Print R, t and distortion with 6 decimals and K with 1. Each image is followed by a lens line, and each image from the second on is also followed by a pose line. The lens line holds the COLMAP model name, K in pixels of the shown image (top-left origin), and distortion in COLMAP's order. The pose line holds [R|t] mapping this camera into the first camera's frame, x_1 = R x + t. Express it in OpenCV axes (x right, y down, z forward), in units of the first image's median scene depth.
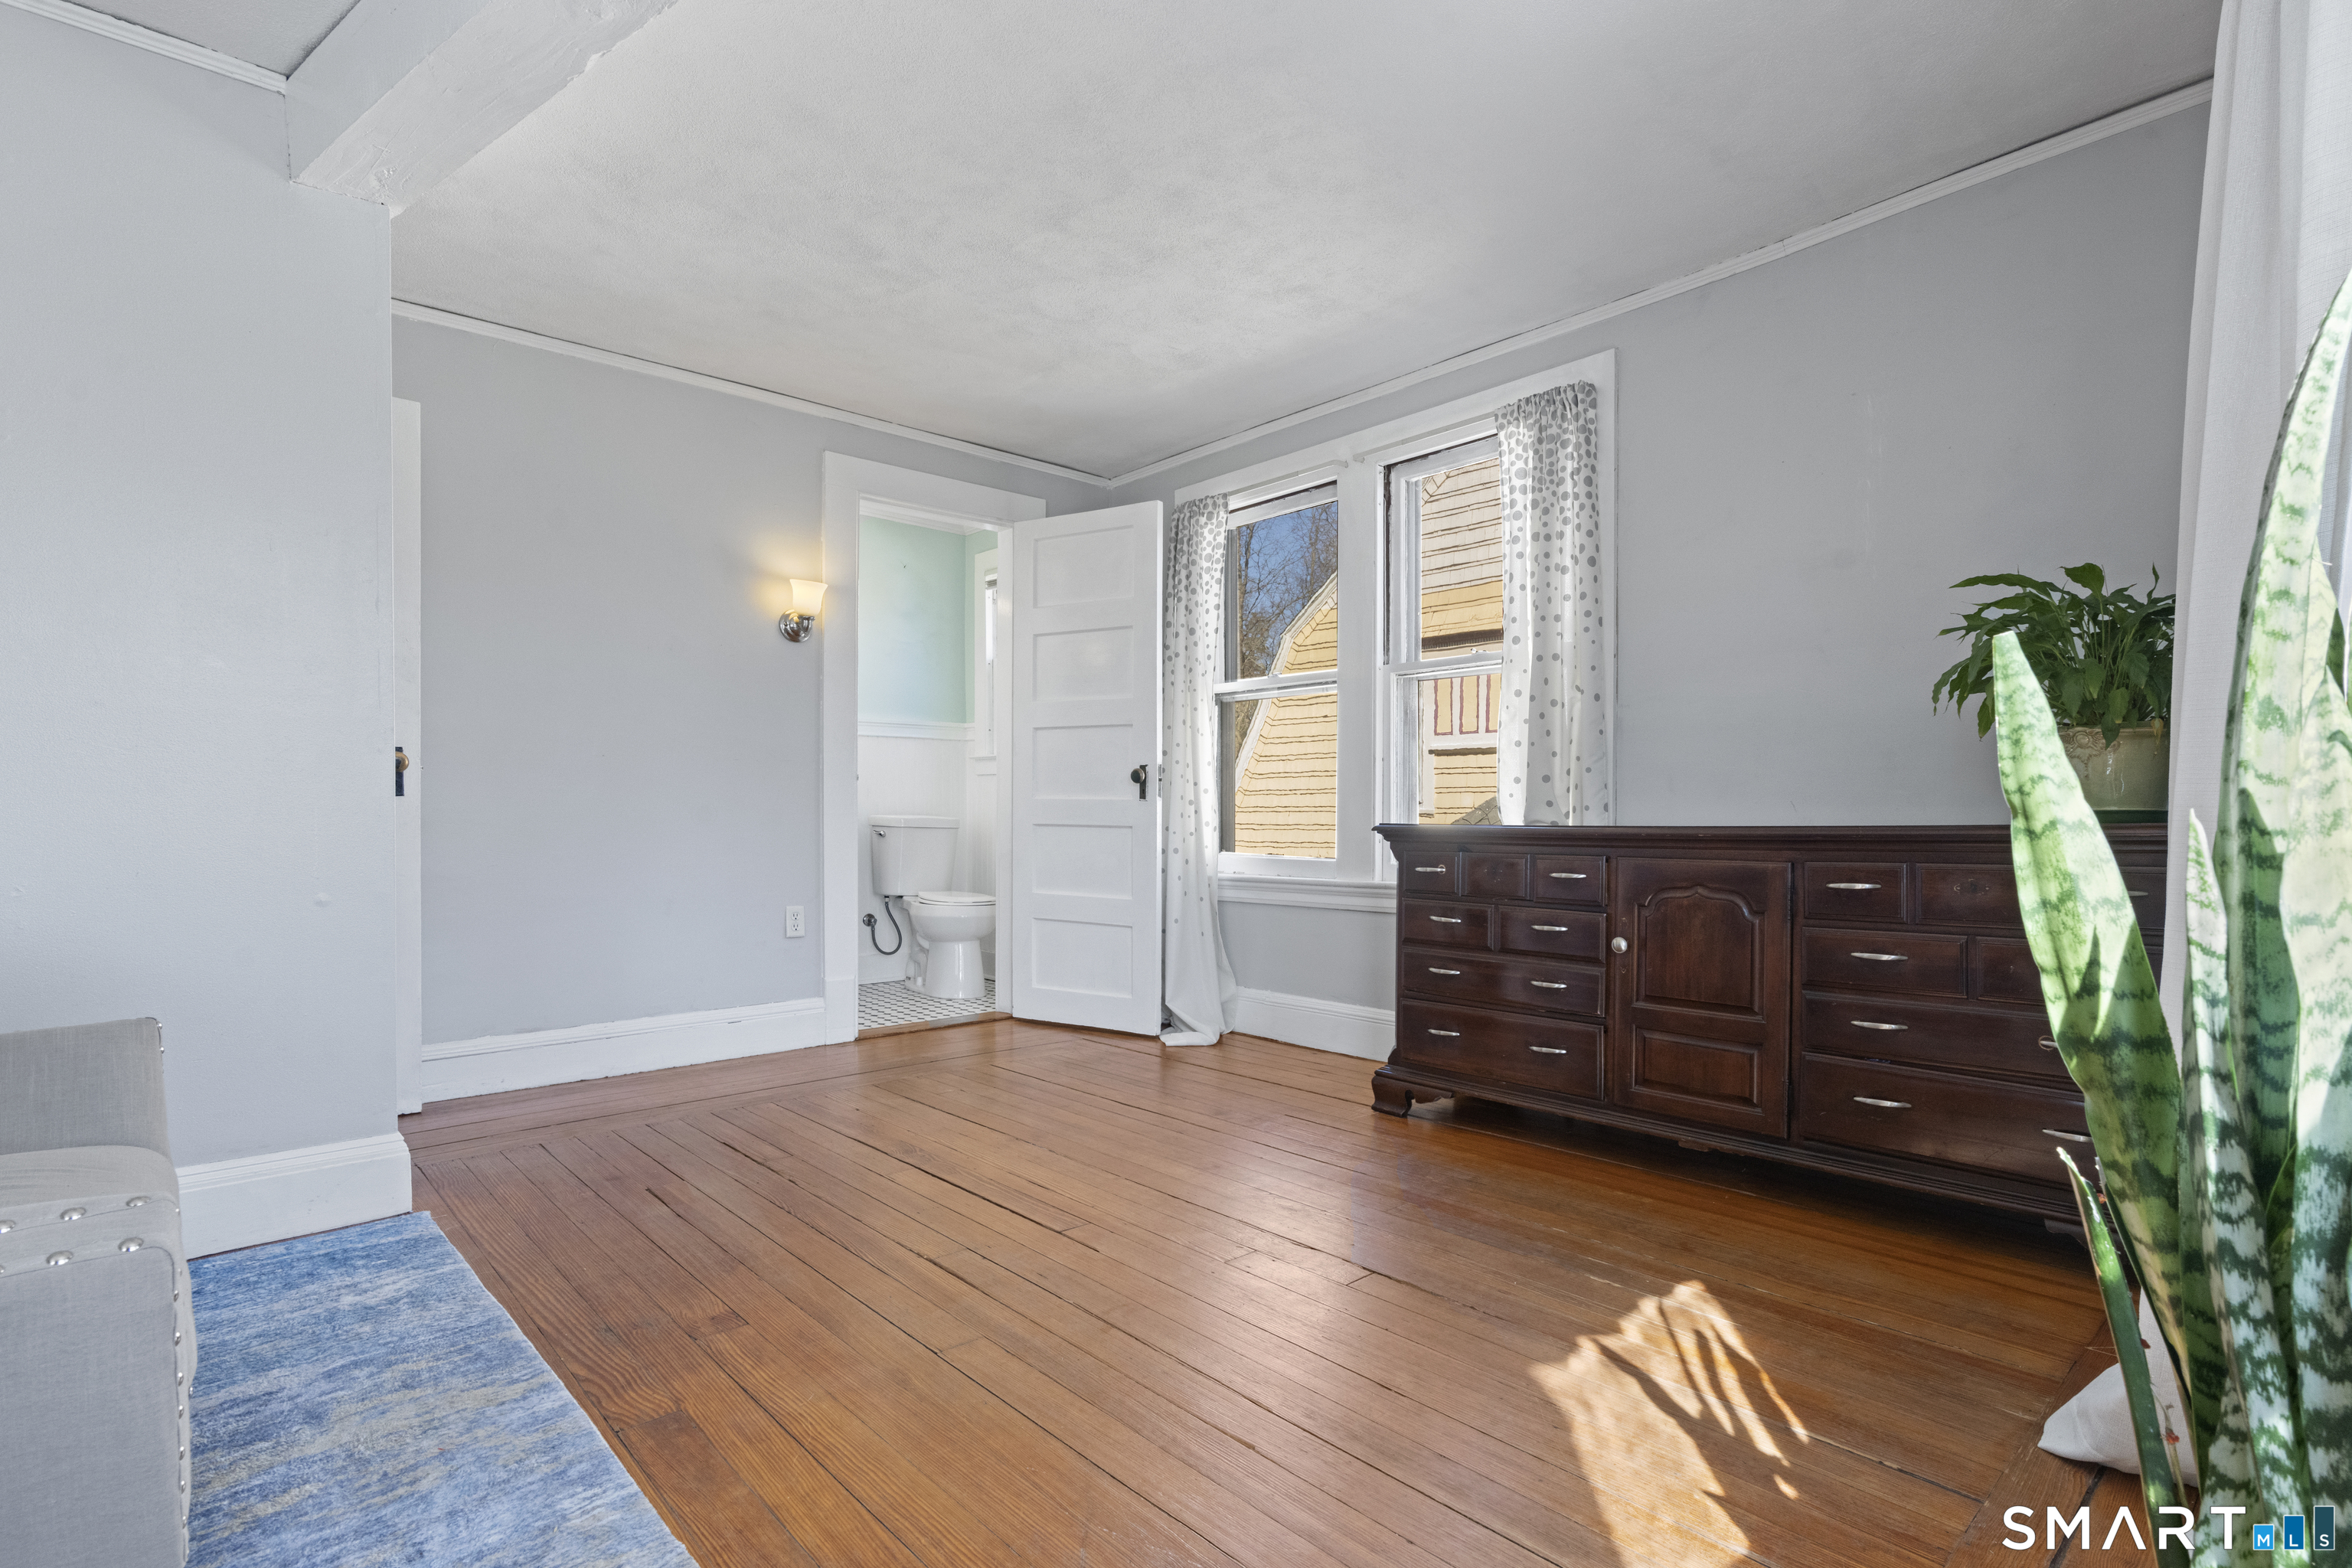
lens RADIAL K [[1125.9, 0, 1178.4], [0, 1125.9, 824.9], [0, 0, 1]] dist [-0.000328, 0.000576]
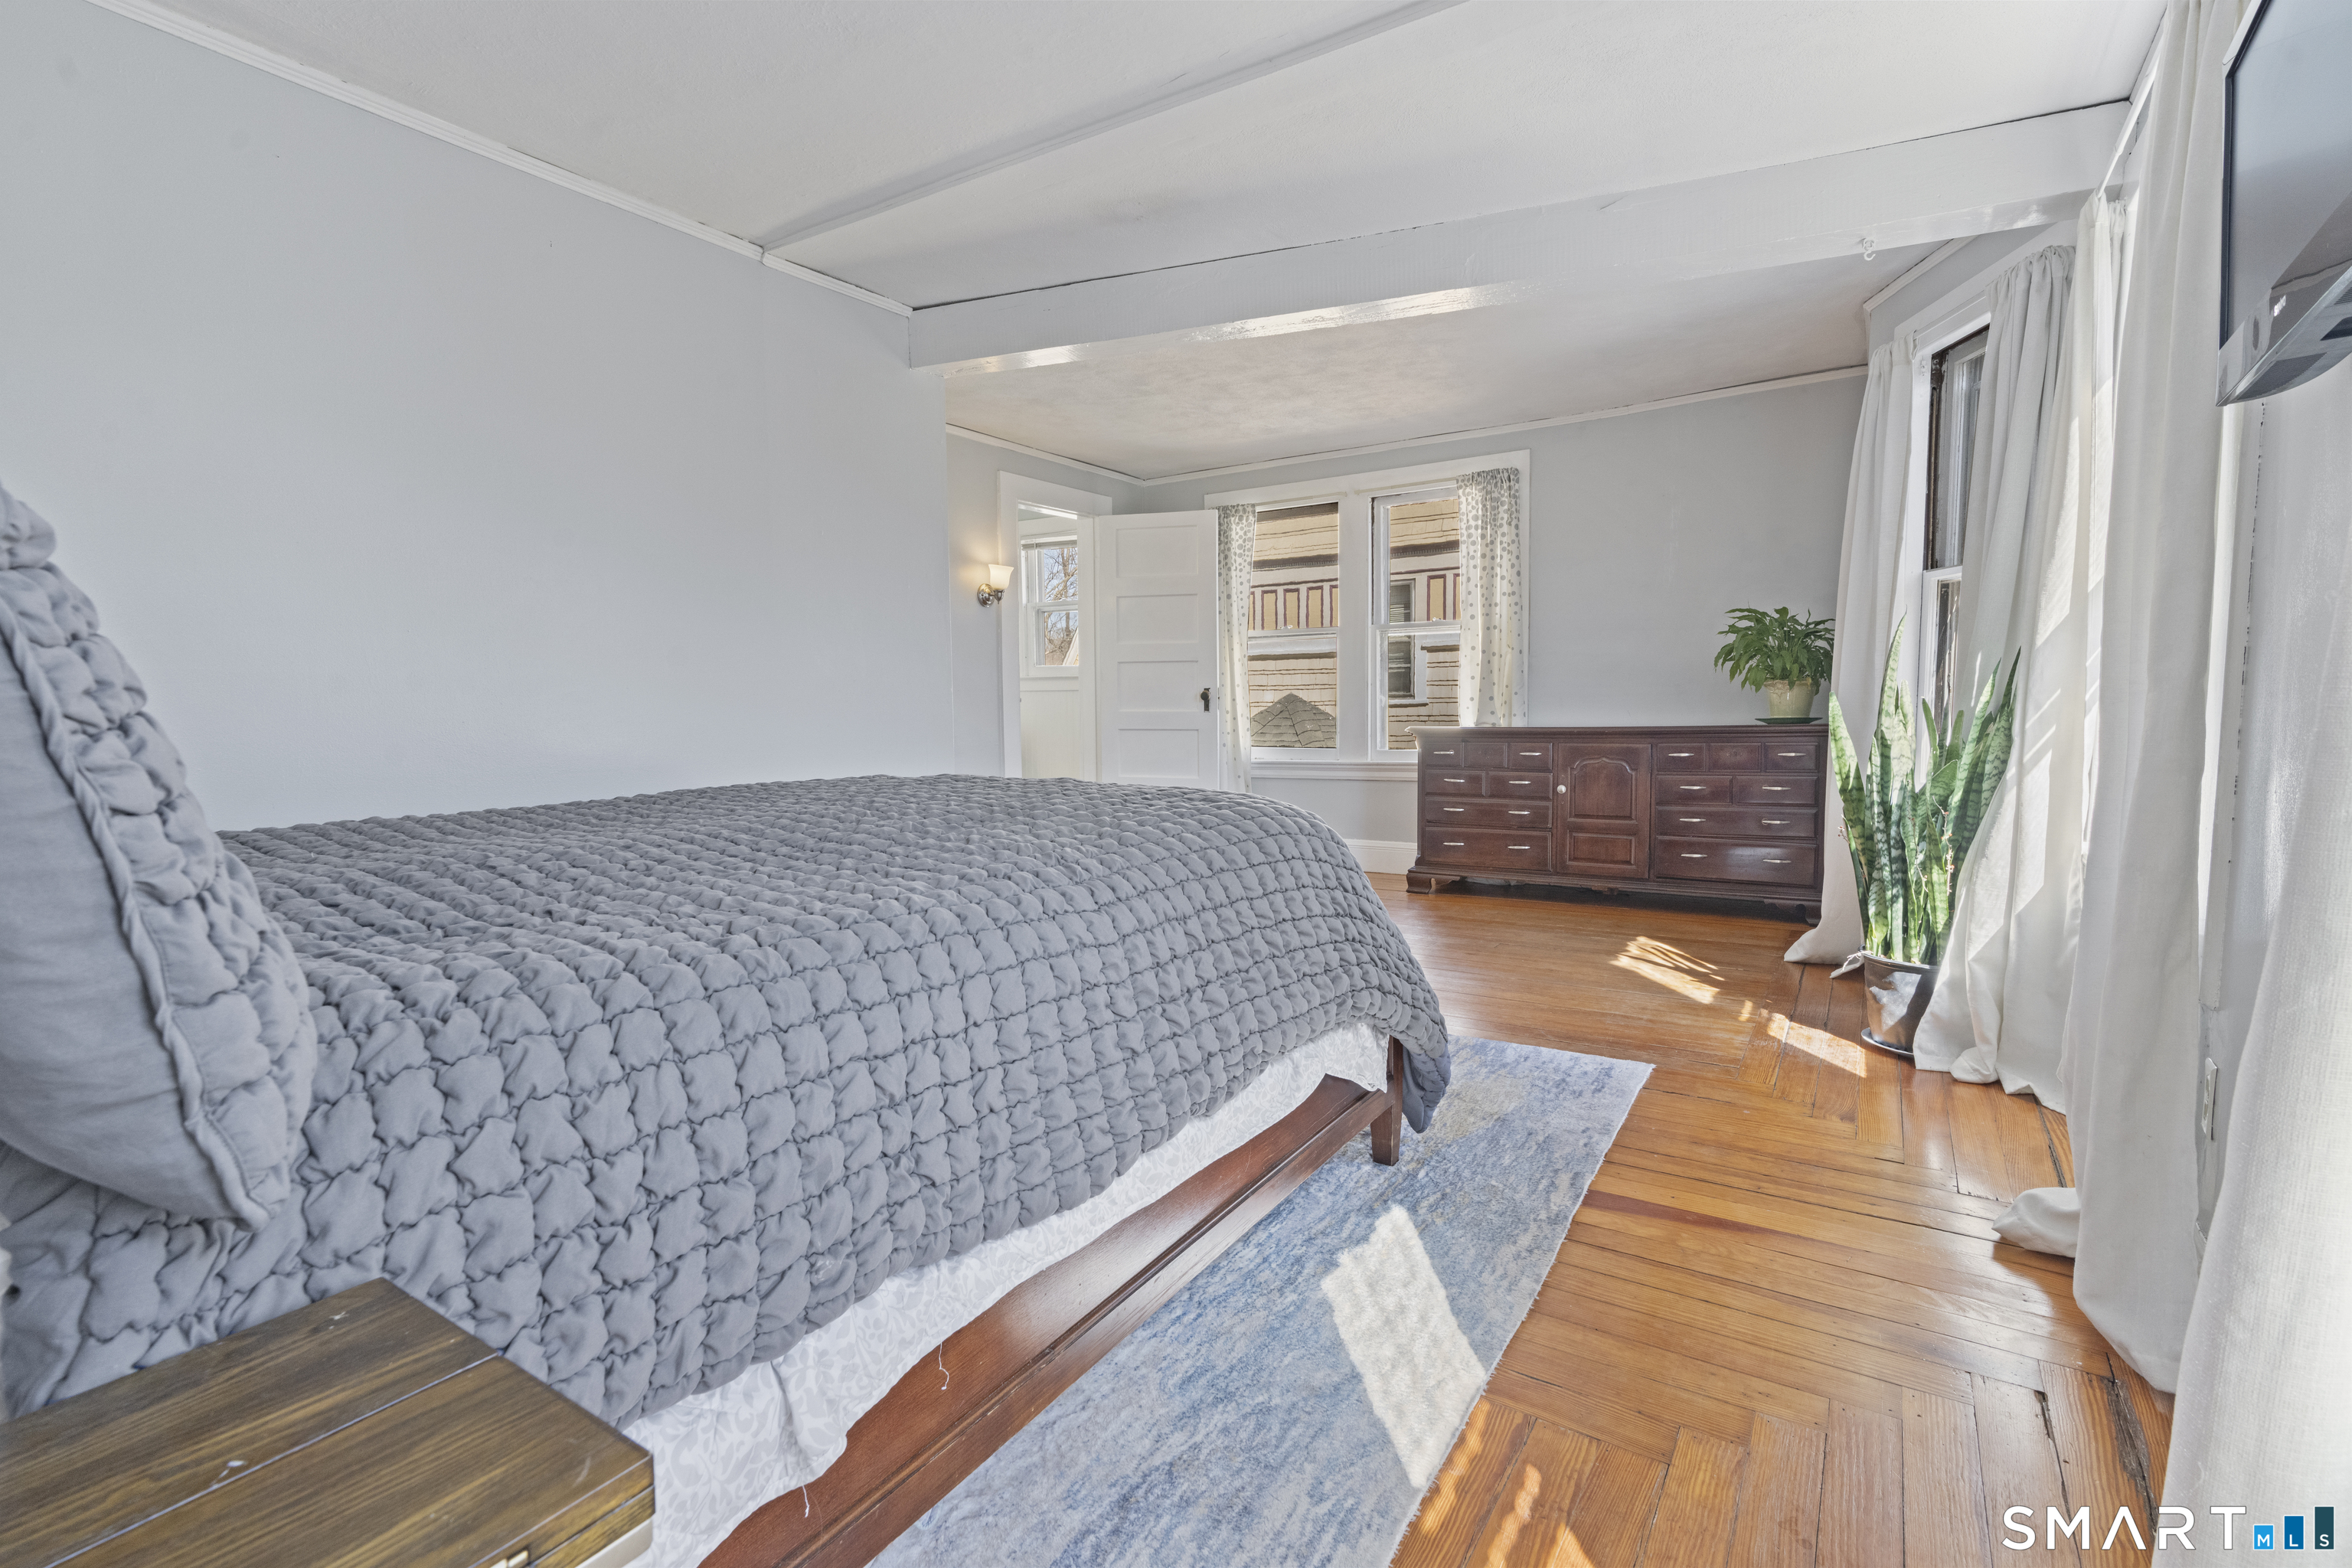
lens RADIAL K [[1068.7, 0, 1169.3], [0, 1068.7, 783.5], [0, 0, 1]] dist [0.001667, 0.001038]
pose [[0.969062, -0.035141, 0.244301, -0.629679], [0.019014, 0.997500, 0.068062, -0.035718], [-0.246082, -0.061311, 0.967308, -0.537873]]
